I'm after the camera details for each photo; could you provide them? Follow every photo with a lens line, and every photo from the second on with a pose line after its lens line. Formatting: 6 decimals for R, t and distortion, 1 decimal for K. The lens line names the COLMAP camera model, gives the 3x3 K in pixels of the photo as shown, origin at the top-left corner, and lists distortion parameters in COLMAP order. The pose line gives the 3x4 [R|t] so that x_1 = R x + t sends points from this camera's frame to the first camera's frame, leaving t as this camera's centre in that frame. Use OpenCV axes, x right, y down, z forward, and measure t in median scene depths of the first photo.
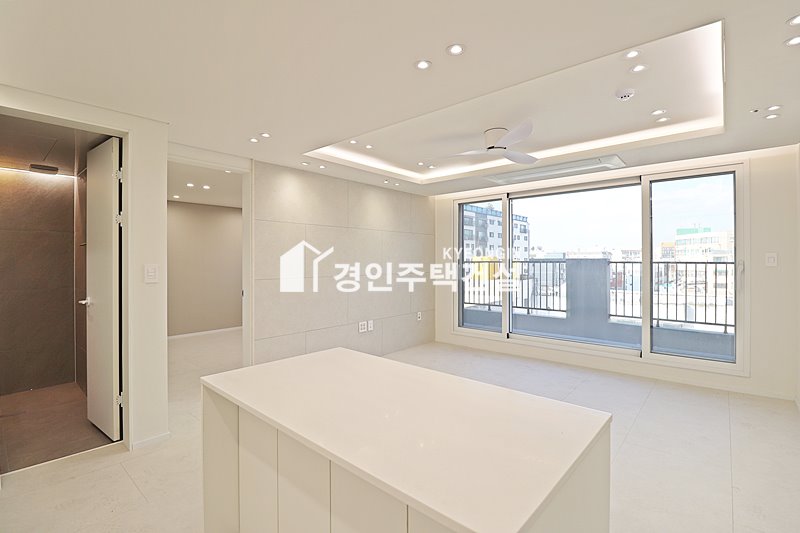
lens RADIAL K [[372.8, 0, 404.9], [0, 372.8, 266.4], [0, 0, 1]] dist [-0.007304, -0.006222]
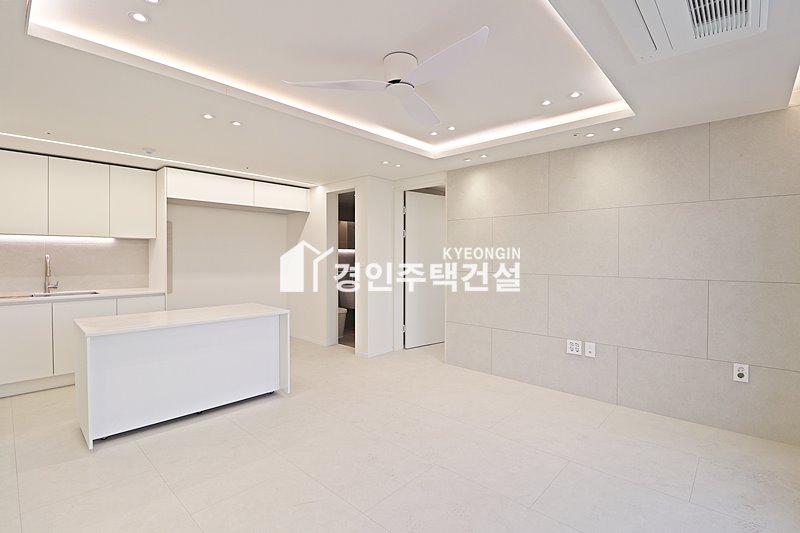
lens RADIAL K [[372.8, 0, 409.8], [0, 372.8, 261.5], [0, 0, 1]] dist [-0.007304, -0.006222]
pose [[-0.018988, 0.017422, -0.999668, 0.551136], [-0.017462, 0.999690, 0.017754, -0.009297], [0.999667, 0.017793, -0.018678, 0.627844]]
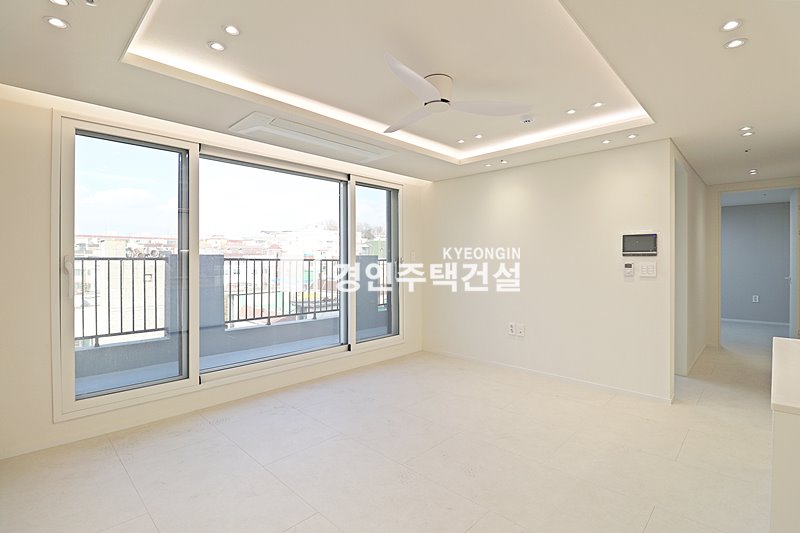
lens RADIAL K [[372.8, 0, 402.3], [0, 372.8, 263.0], [0, 0, 1]] dist [-0.007304, -0.006222]
pose [[0.051222, -0.008621, 0.998650, -0.301393], [0.016041, 0.999841, 0.007808, -0.003023], [-0.998558, 0.015619, 0.051352, 0.626989]]
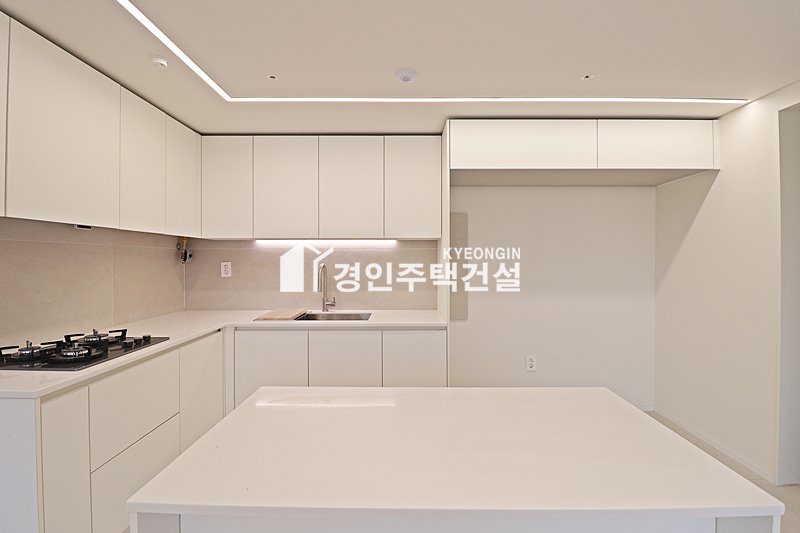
lens RADIAL K [[372.8, 0, 400.9], [0, 372.8, 262.3], [0, 0, 1]] dist [-0.007304, -0.006222]
pose [[-0.755736, 0.008178, -0.654825, 0.134858], [-0.005915, 0.999796, 0.019312, -0.011007], [0.654850, 0.018468, -0.755533, 0.418843]]
